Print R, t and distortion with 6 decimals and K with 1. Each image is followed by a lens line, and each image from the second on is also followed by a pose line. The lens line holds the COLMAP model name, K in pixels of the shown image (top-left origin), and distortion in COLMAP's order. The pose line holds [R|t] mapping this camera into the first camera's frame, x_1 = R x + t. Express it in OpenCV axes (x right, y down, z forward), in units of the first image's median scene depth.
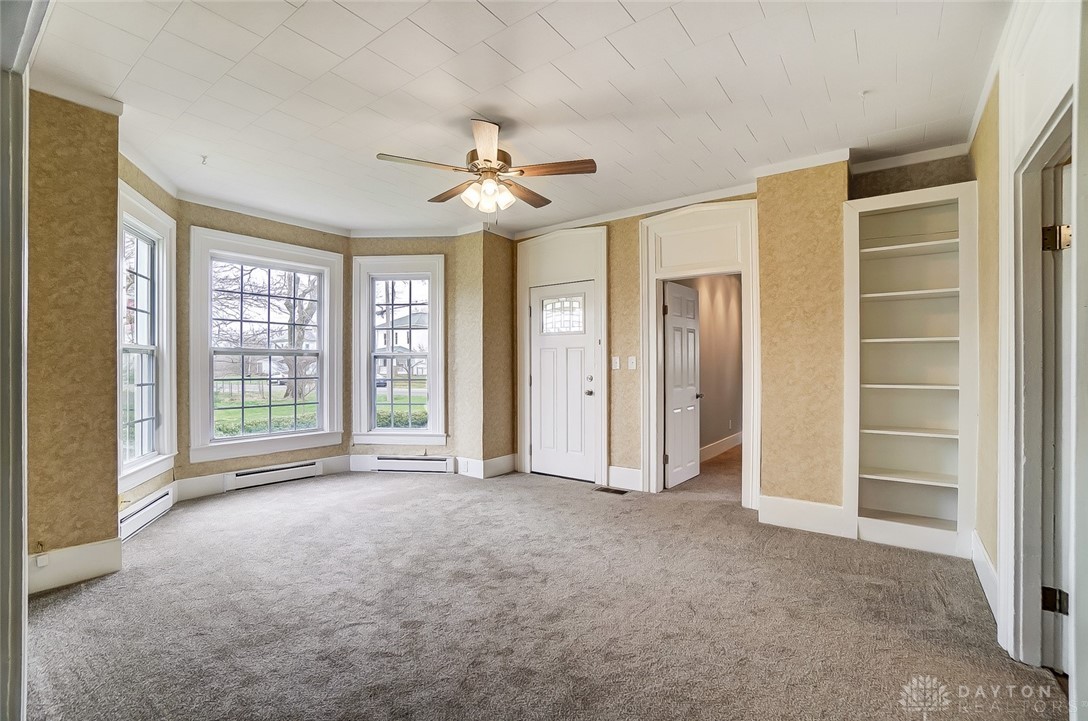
lens RADIAL K [[462.5, 0, 552.6], [0, 462.5, 362.9], [0, 0, 1]] dist [-0.045506, 0.000428]
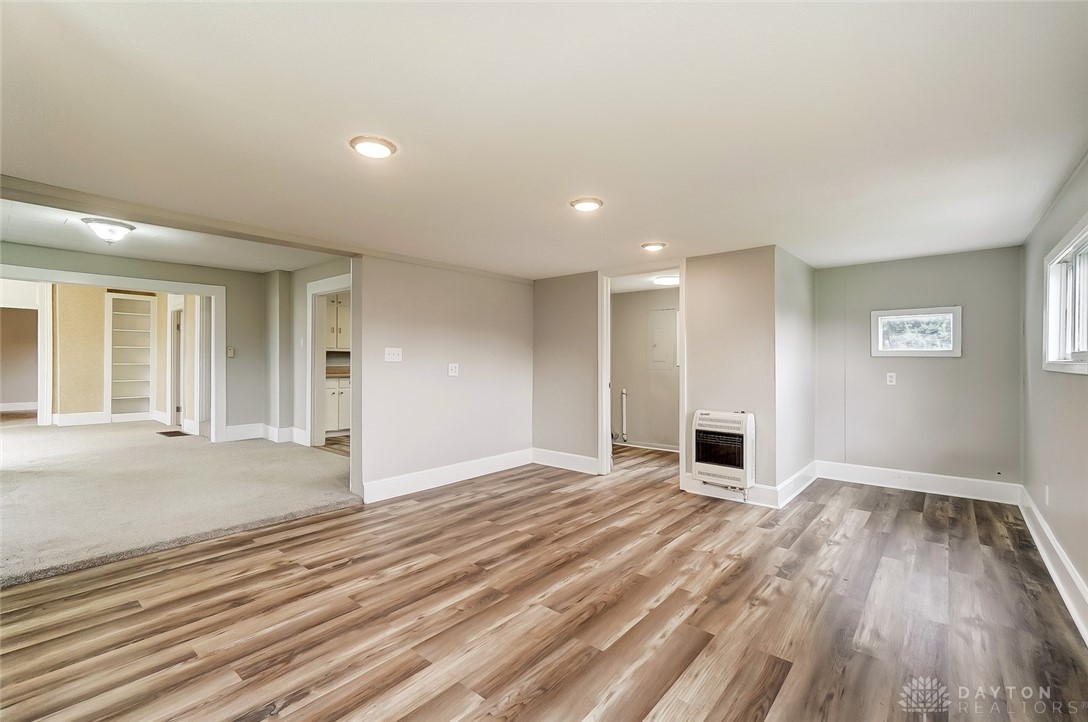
lens RADIAL K [[477.4, 0, 539.6], [0, 477.4, 357.3], [0, 0, 1]] dist [-0.016486, 0.016411]
pose [[0.074991, 0.010631, 0.997128, -1.321625], [-0.004621, 0.999936, -0.010313, 0.020192], [-0.997173, -0.003835, 0.075036, -1.178436]]
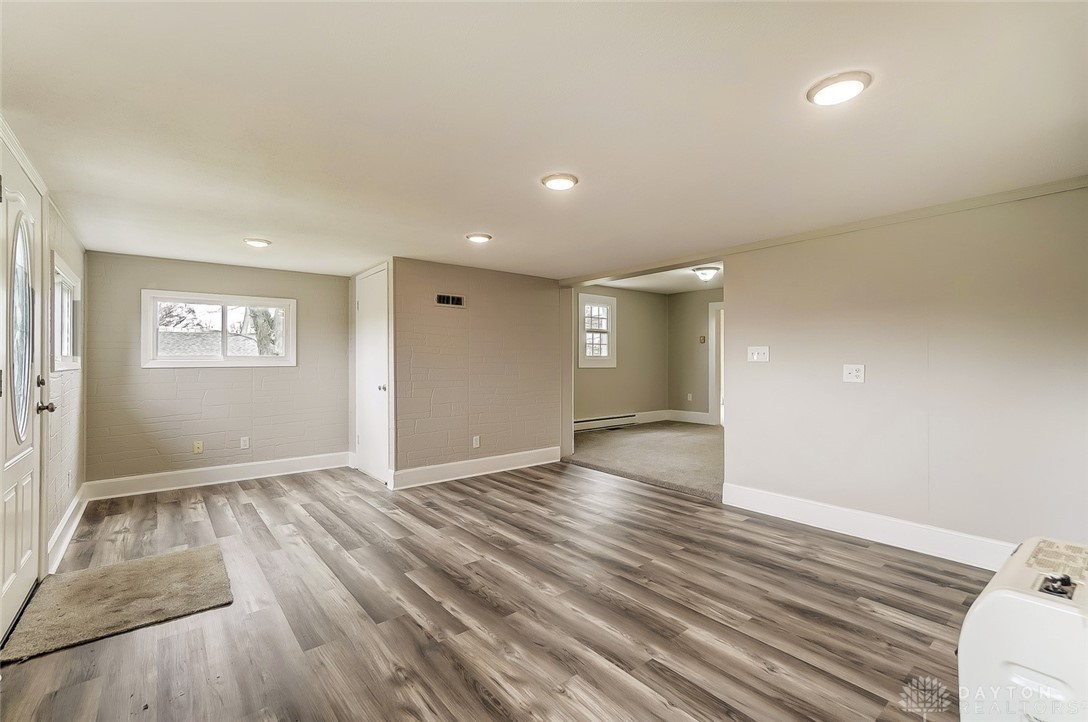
lens RADIAL K [[477.4, 0, 539.6], [0, 477.4, 357.3], [0, 0, 1]] dist [-0.016486, 0.016411]
pose [[0.967129, 0.001537, -0.254282, -0.557424], [-0.003226, 0.999975, -0.006228, 0.019725], [0.254267, 0.006843, 0.967110, -1.742556]]
